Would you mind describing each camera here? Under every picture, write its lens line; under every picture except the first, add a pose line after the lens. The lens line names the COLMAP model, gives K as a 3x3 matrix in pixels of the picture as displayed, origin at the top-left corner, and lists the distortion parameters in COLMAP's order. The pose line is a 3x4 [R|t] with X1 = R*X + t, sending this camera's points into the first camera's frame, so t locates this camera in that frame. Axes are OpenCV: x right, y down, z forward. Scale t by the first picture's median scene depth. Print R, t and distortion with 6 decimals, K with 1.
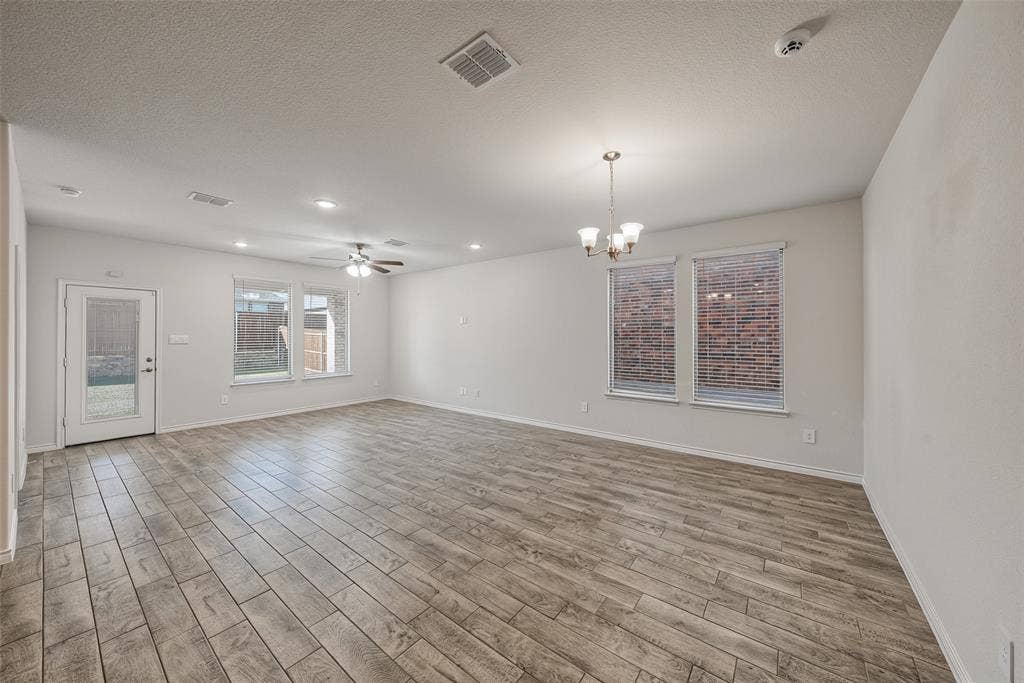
lens RADIAL K [[373.7, 0, 514.9], [0, 373.7, 337.6], [0, 0, 1]] dist [0.000343, -0.000092]
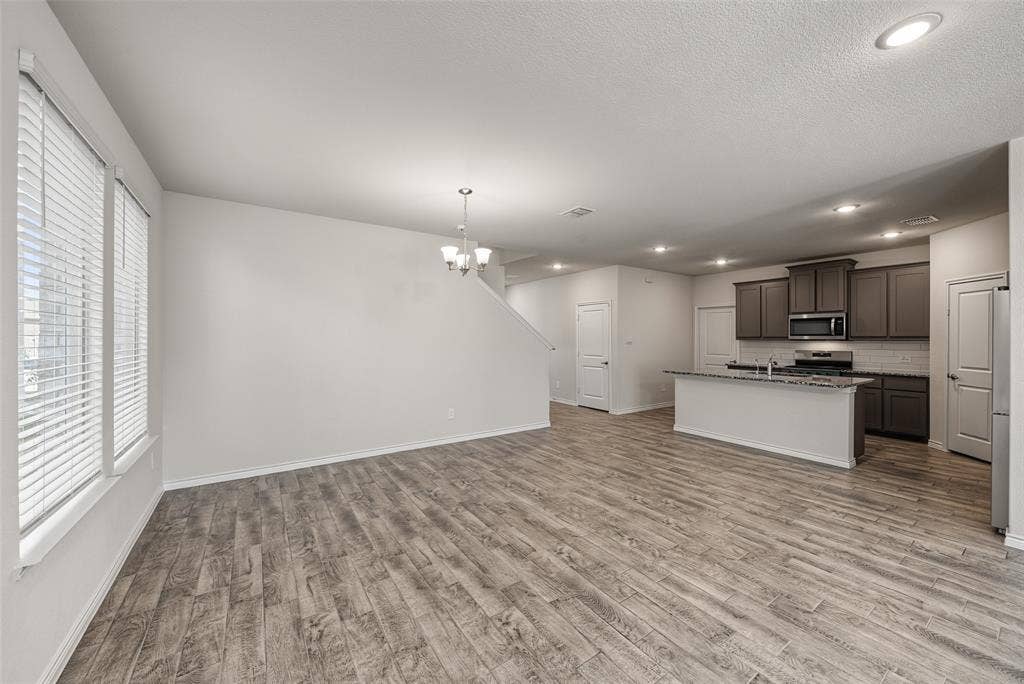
lens RADIAL K [[370.8, 0, 517.1], [0, 370.8, 334.9], [0, 0, 1]] dist [-0.005653, -0.000098]
pose [[-0.952006, 0.000197, 0.306079, -0.234554], [-0.000451, 0.999998, -0.002044, -0.004712], [-0.306079, -0.002083, -0.952004, 1.758161]]
